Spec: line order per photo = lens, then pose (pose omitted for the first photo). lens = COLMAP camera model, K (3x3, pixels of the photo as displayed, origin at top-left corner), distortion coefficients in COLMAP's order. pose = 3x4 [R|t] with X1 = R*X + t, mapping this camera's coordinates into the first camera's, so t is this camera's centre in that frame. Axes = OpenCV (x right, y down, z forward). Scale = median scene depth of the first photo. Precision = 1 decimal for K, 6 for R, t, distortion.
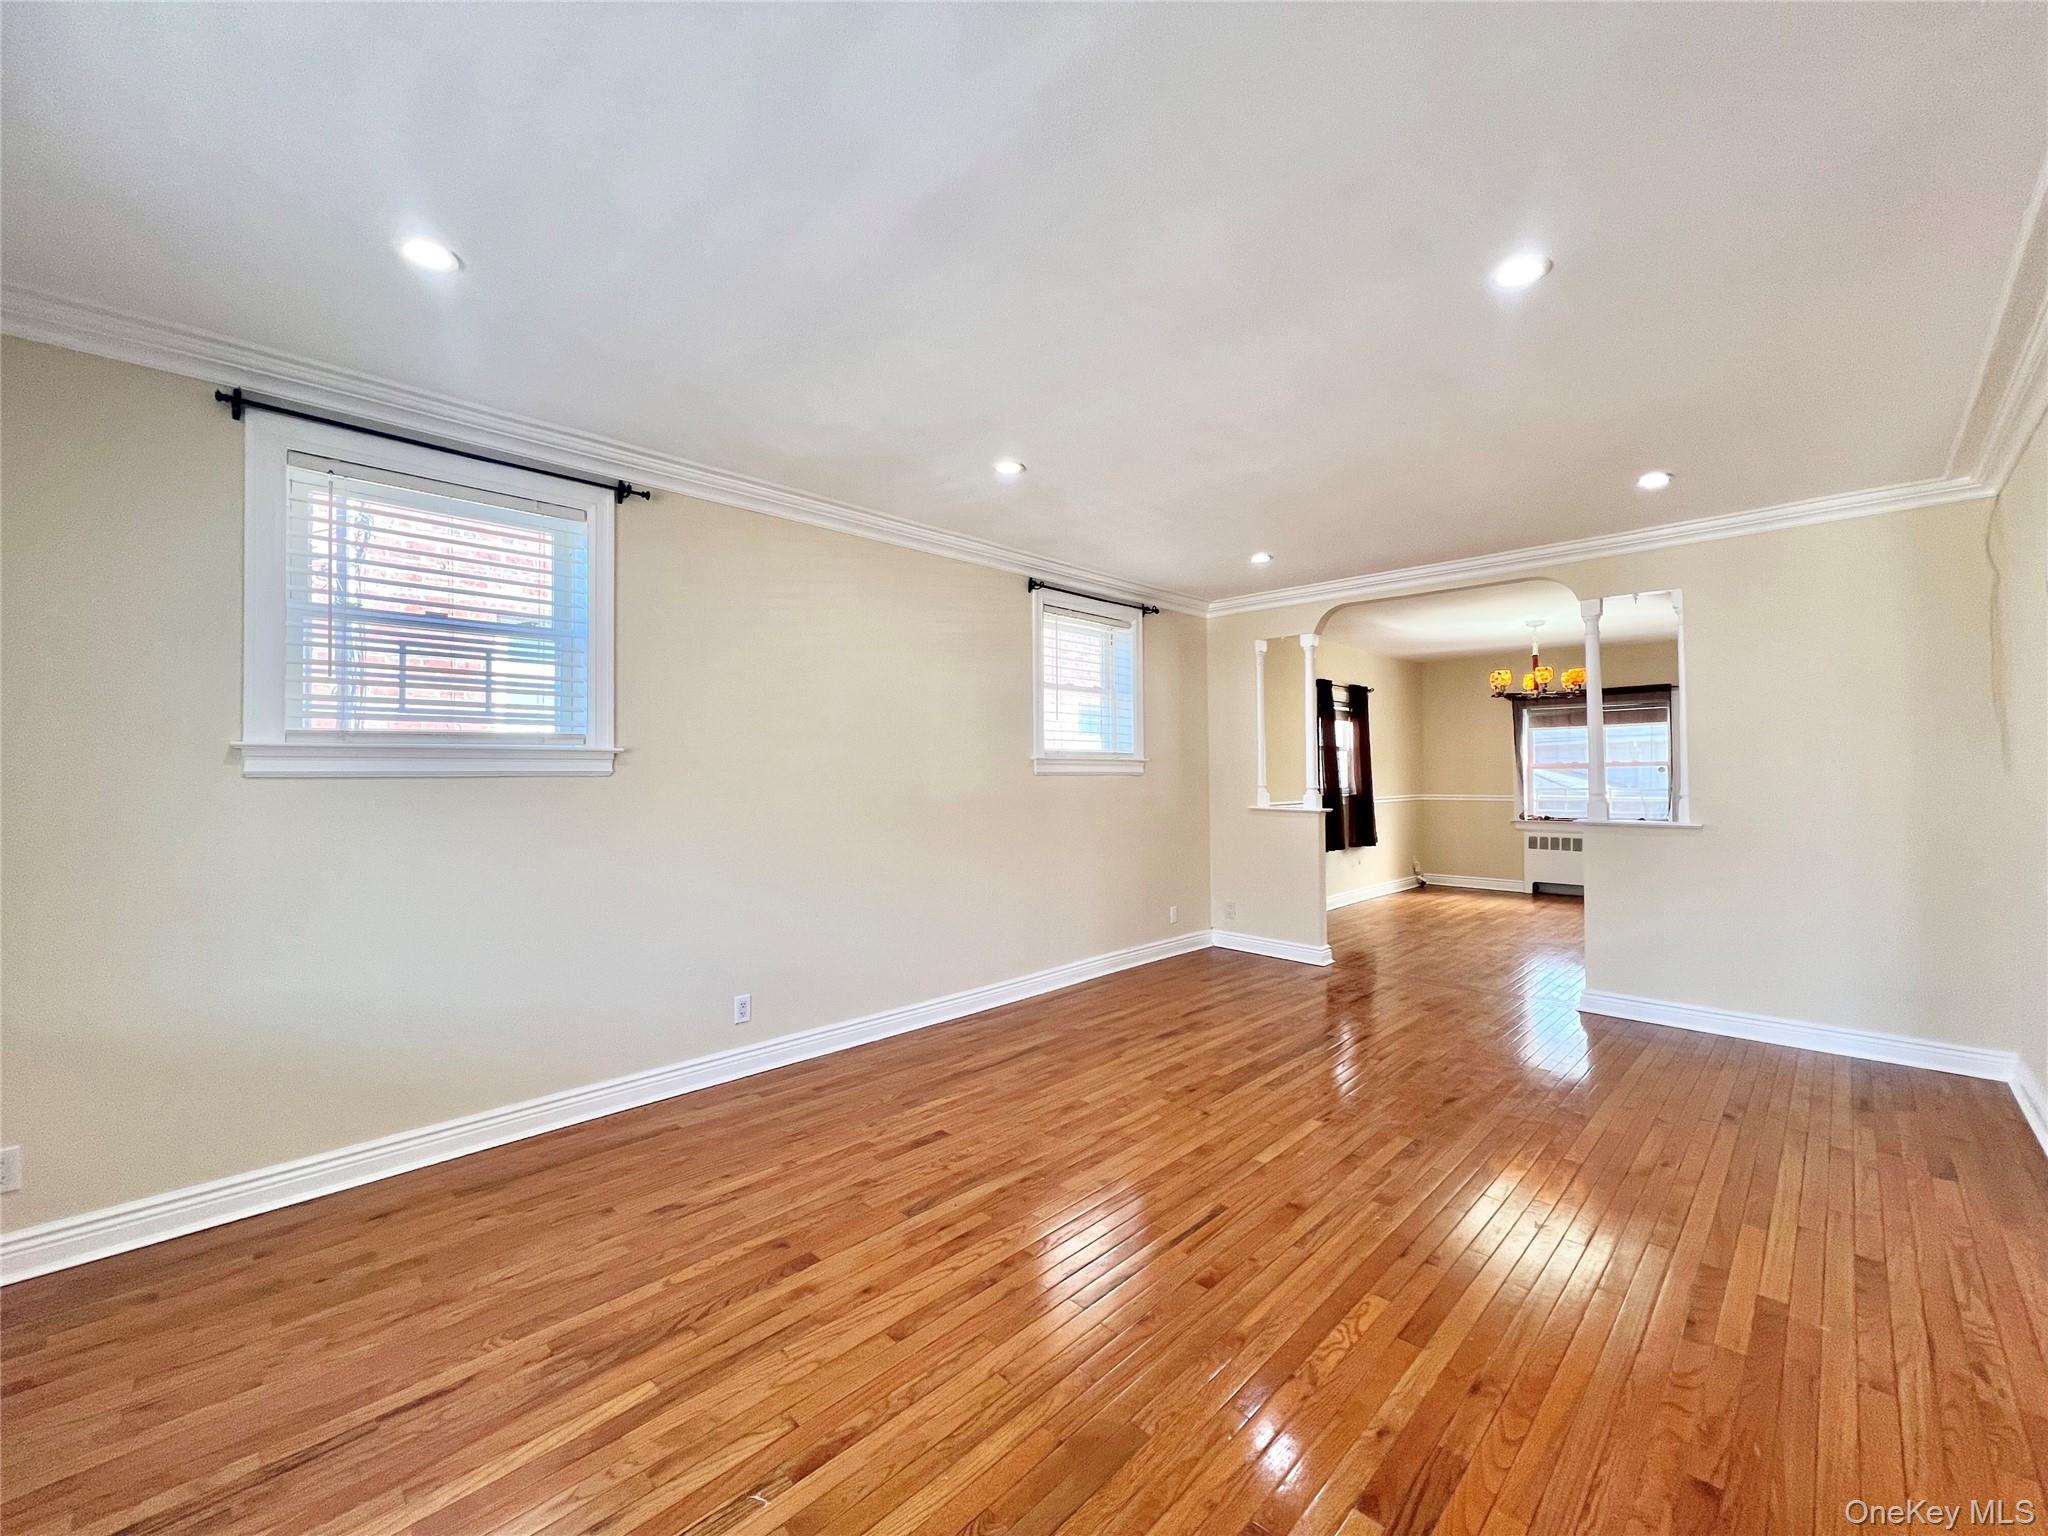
lens RADIAL K [[821.2, 0, 1021.9], [0, 821.2, 762.1], [0, 0, 1]] dist [-0.001971, 0.000767]
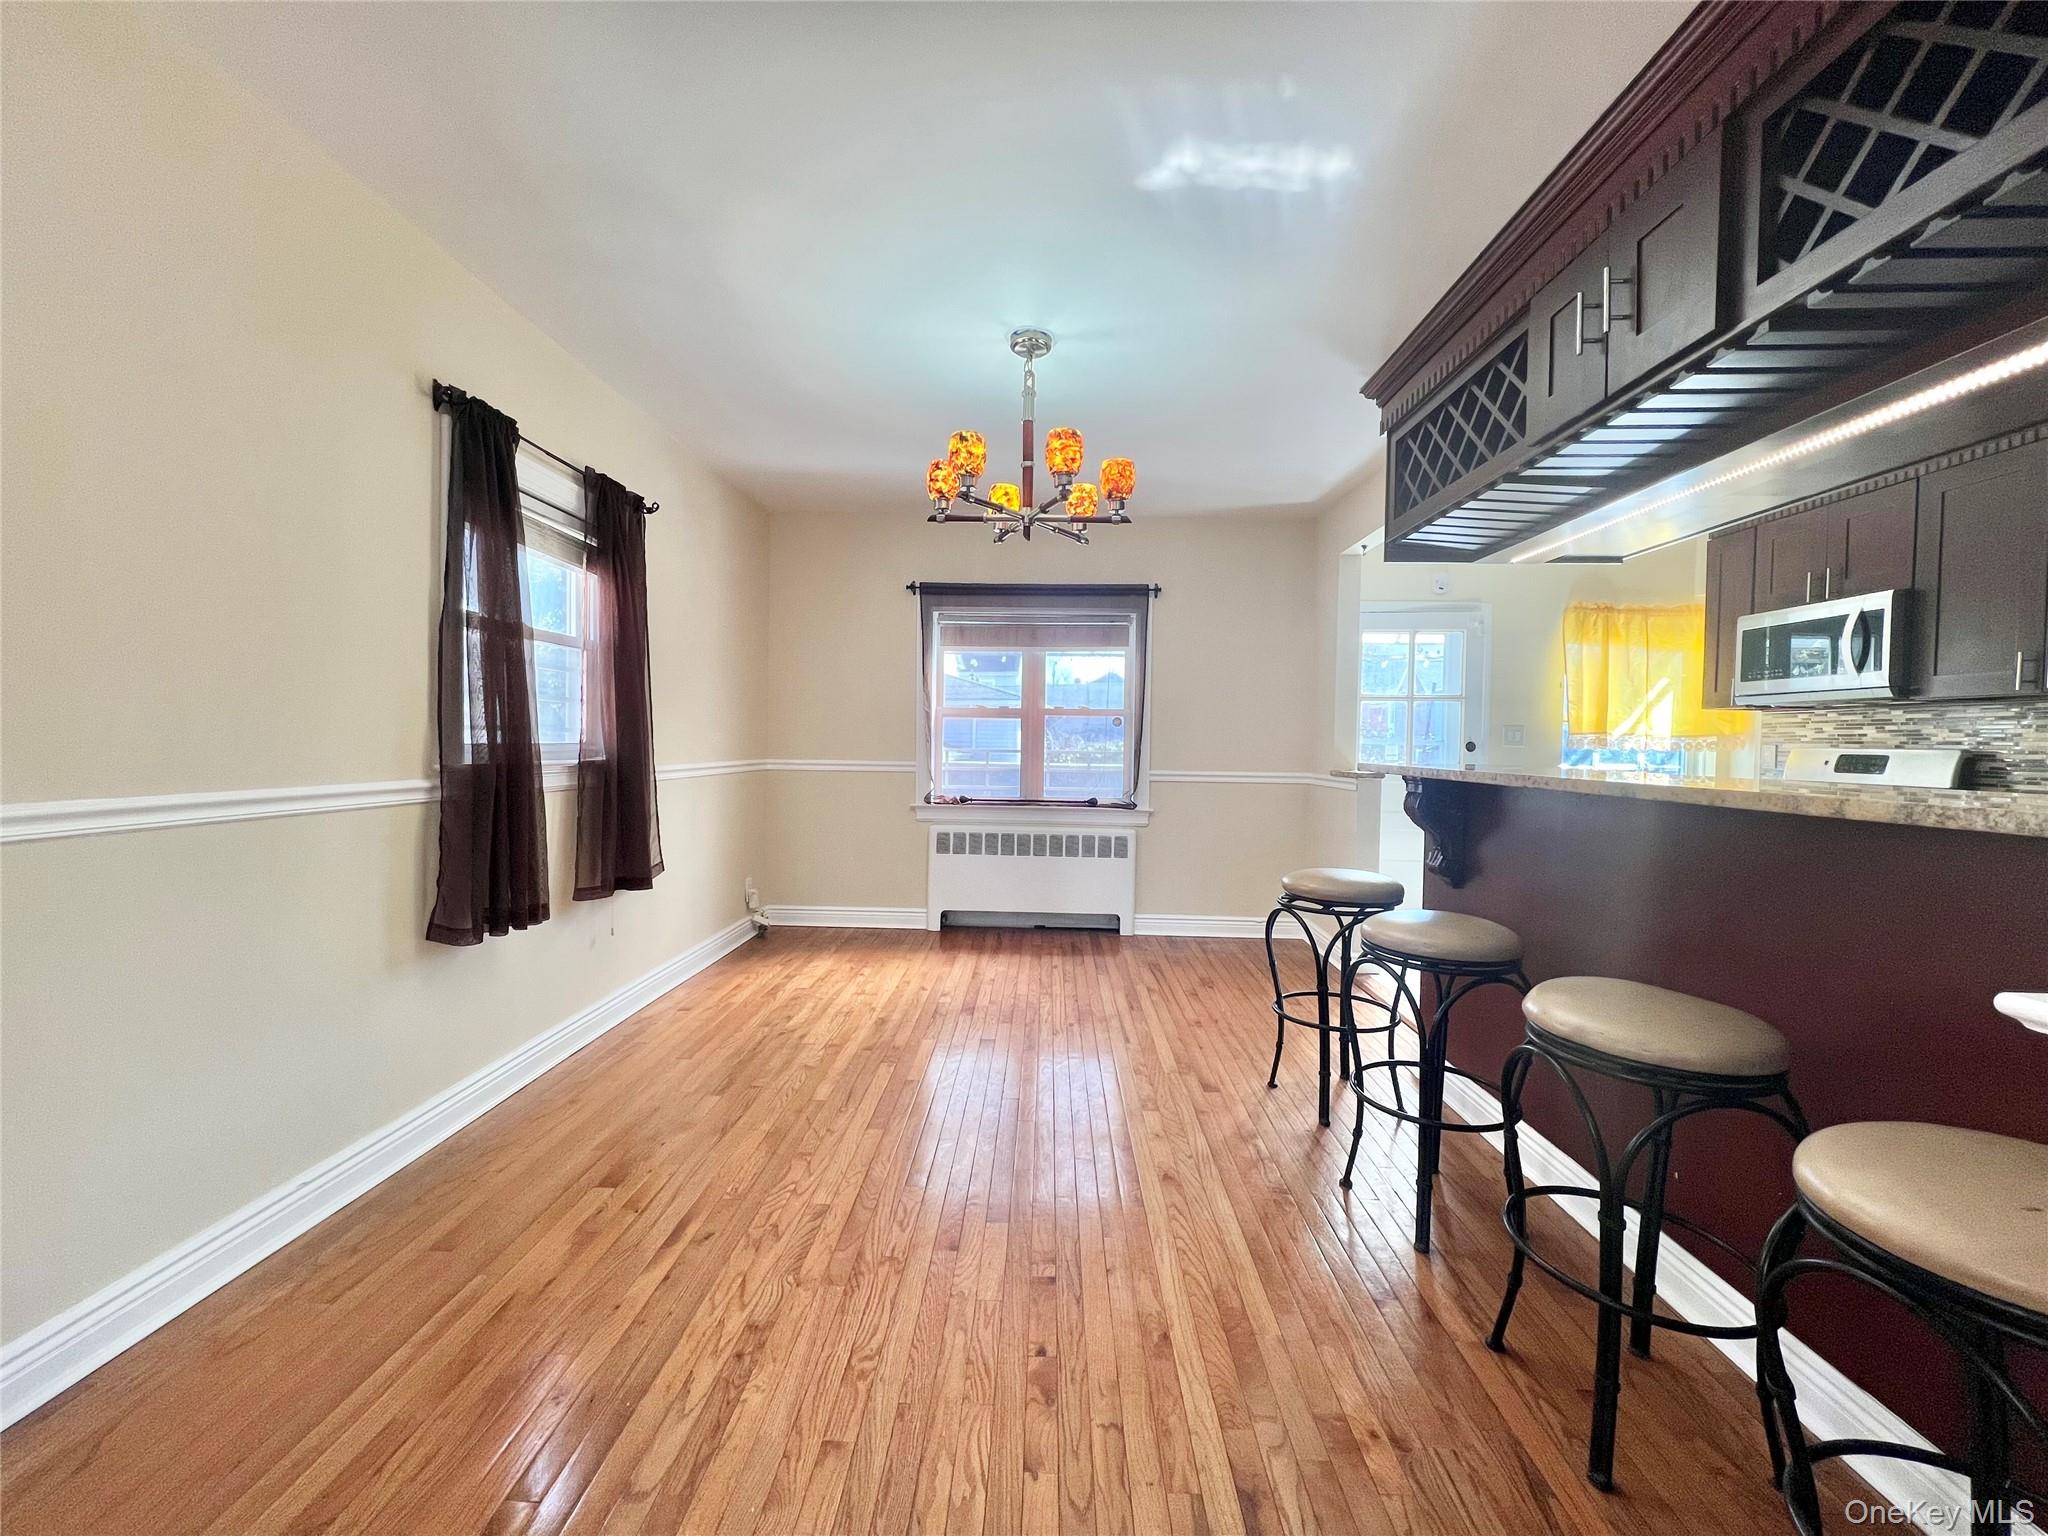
lens RADIAL K [[821.2, 0, 1003.2], [0, 821.2, 759.1], [0, 0, 1]] dist [-0.001971, 0.000767]
pose [[0.750520, 0.001511, 0.660846, 0.638955], [-0.031419, 0.998948, 0.033399, 0.042798], [-0.660100, -0.045830, 0.749778, 1.270755]]
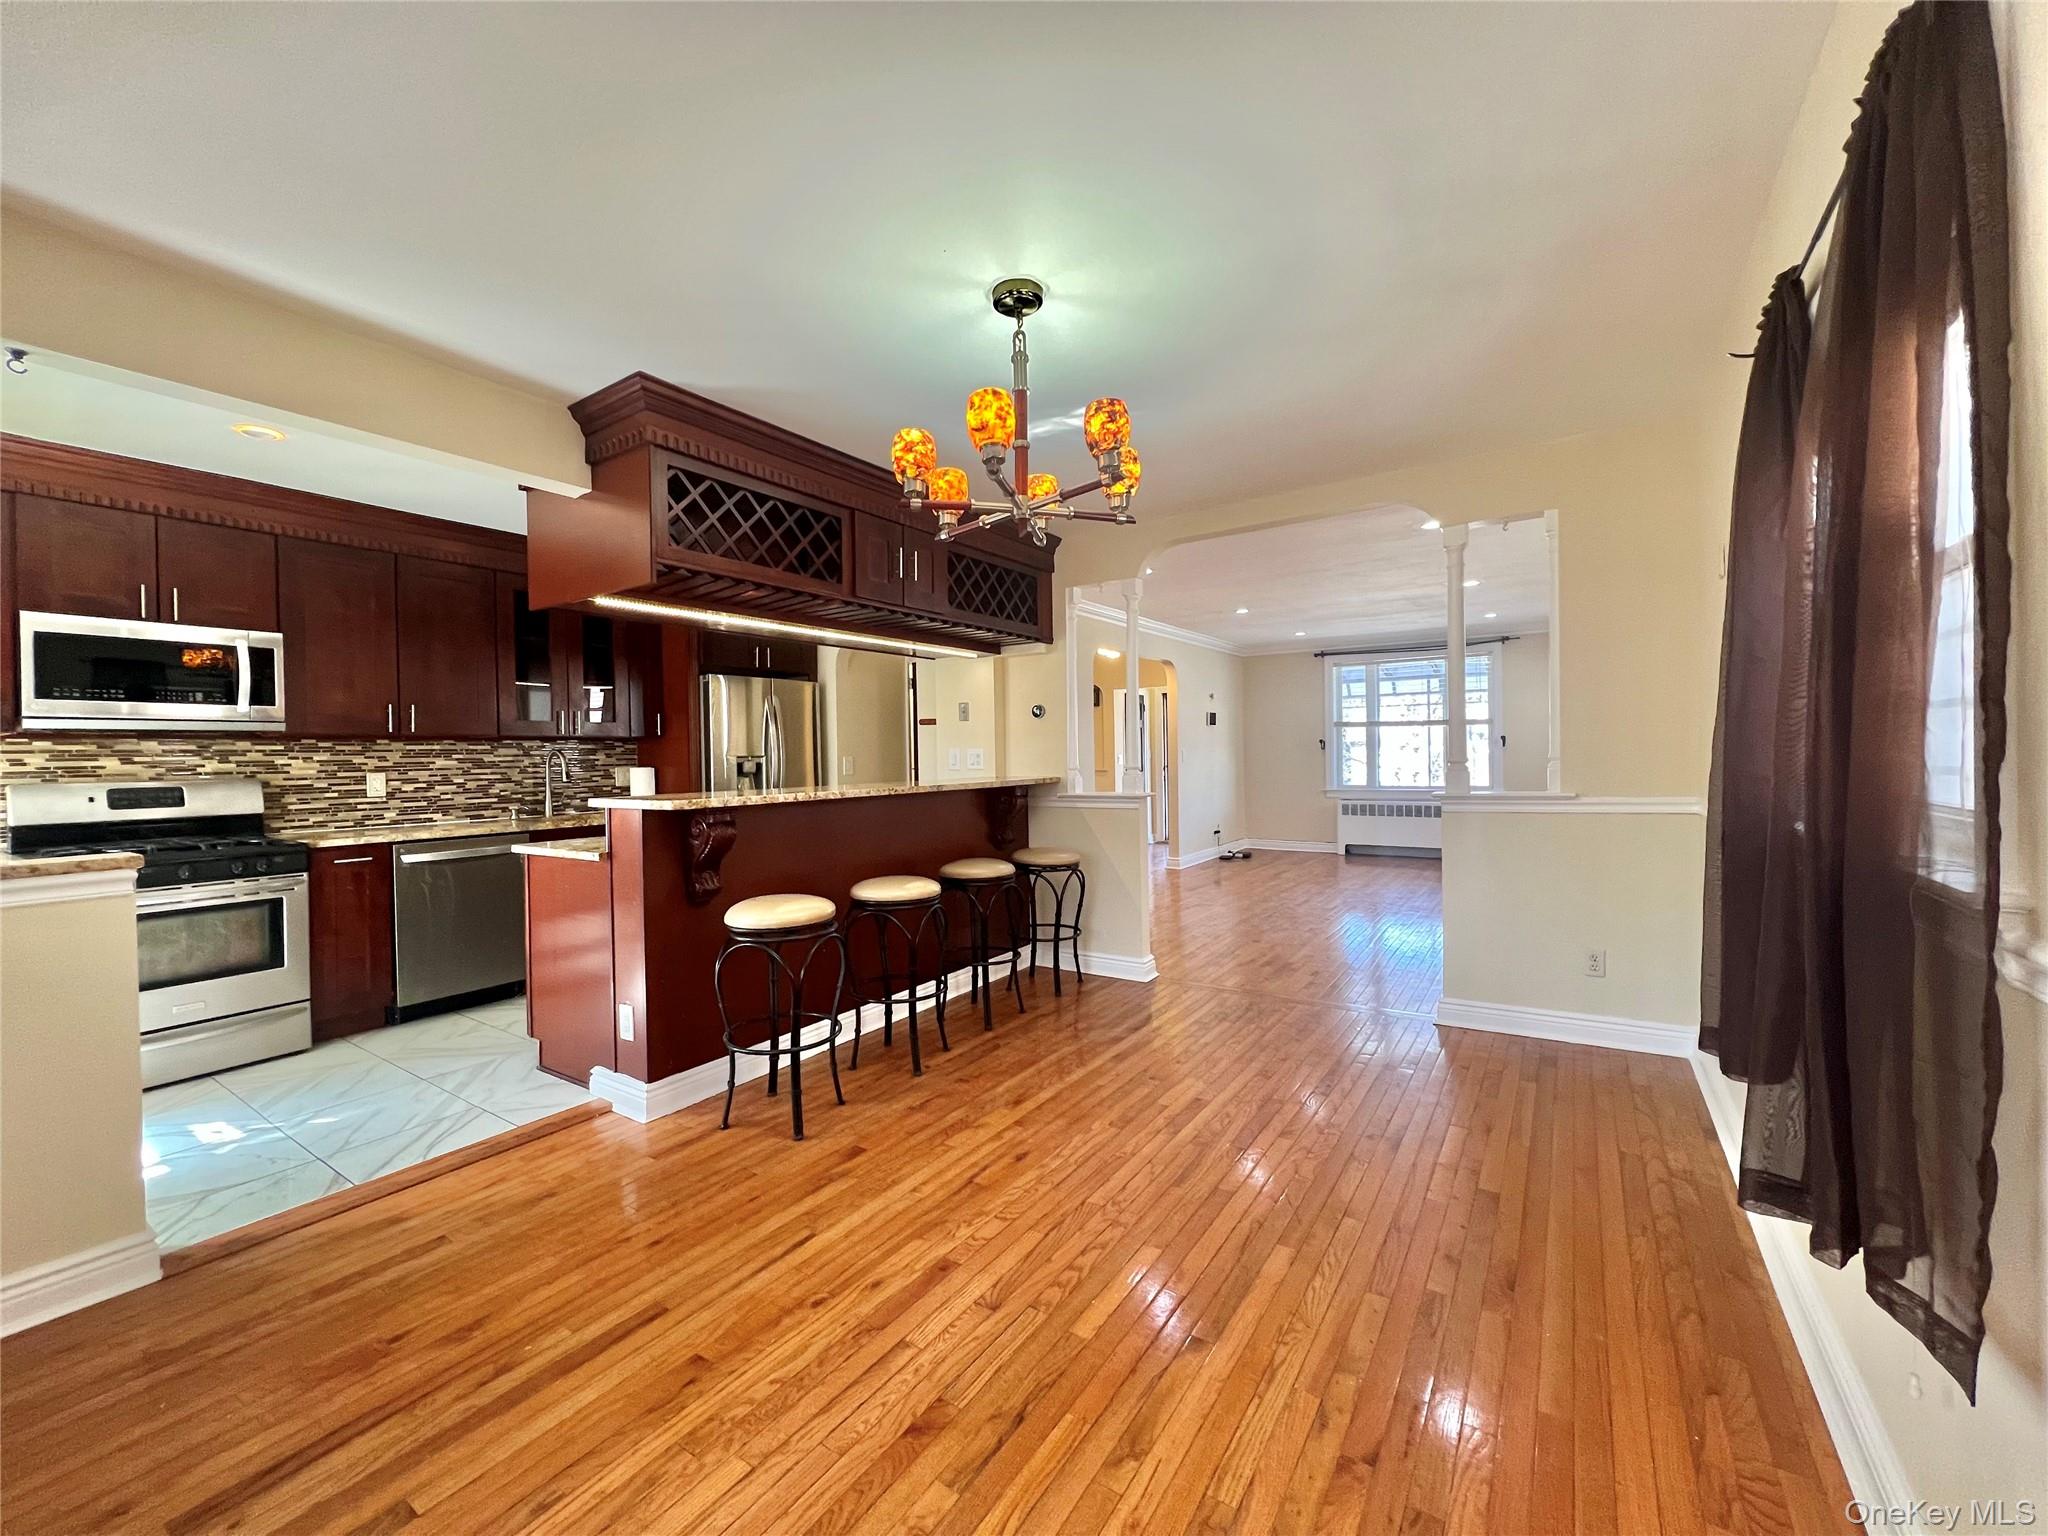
lens RADIAL K [[821.2, 0, 1042.0], [0, 821.2, 773.0], [0, 0, 1]] dist [-0.001971, 0.000767]
pose [[-0.978848, 0.028548, -0.202589, 1.216085], [0.027161, 0.999585, 0.009624, 0.039933], [0.202780, 0.003918, -0.979217, 2.334771]]
